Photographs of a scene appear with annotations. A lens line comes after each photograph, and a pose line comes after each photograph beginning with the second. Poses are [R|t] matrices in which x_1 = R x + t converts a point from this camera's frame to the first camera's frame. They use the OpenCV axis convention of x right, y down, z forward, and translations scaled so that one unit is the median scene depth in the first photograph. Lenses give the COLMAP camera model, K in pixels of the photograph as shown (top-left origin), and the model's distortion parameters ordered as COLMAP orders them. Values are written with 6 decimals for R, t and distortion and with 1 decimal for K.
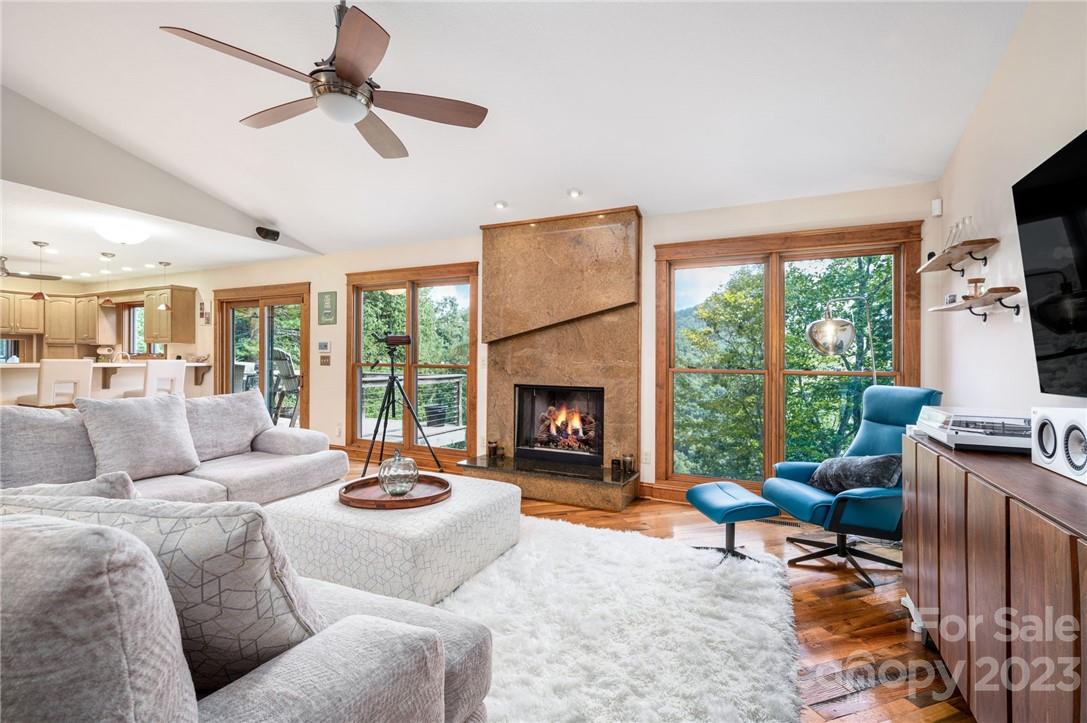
lens RADIAL K [[475.2, 0, 547.2], [0, 475.2, 357.6], [0, 0, 1]] dist [-0.000549, 0.000099]
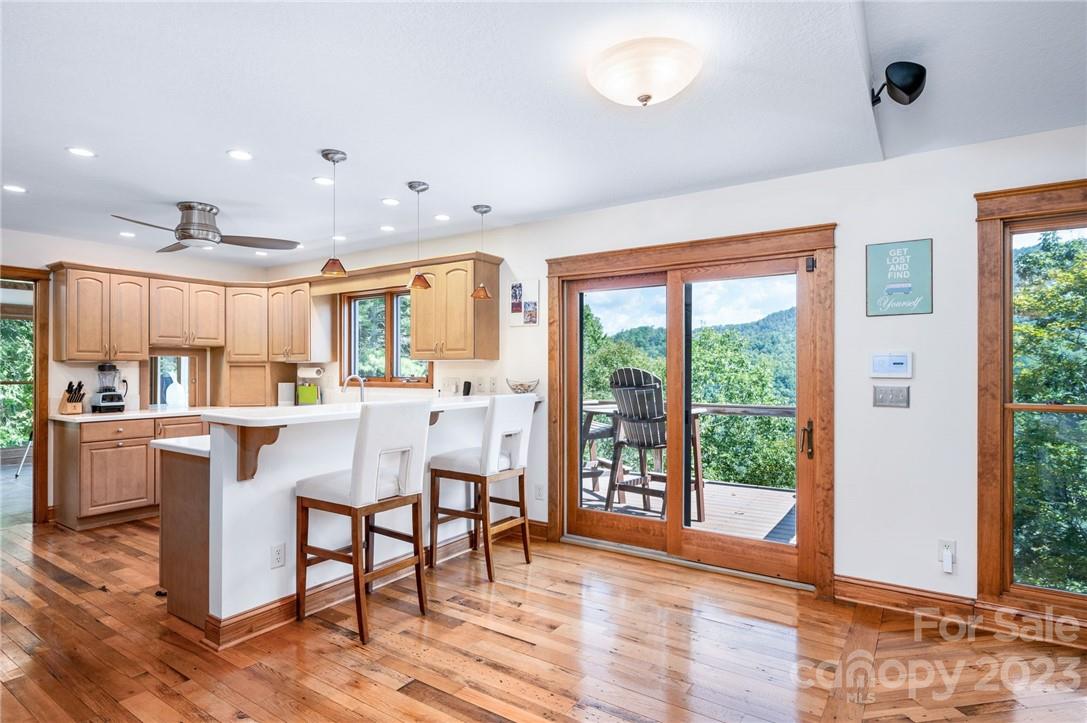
lens RADIAL K [[562.9, 0, 542.2], [0, 562.9, 364.2], [0, 0, 1]] dist [-0.003325, -0.000008]
pose [[0.989253, -0.010768, -0.145820, -0.601843], [0.010210, 0.999937, -0.004576, -0.021374], [0.145860, 0.003038, 0.989301, 0.366232]]
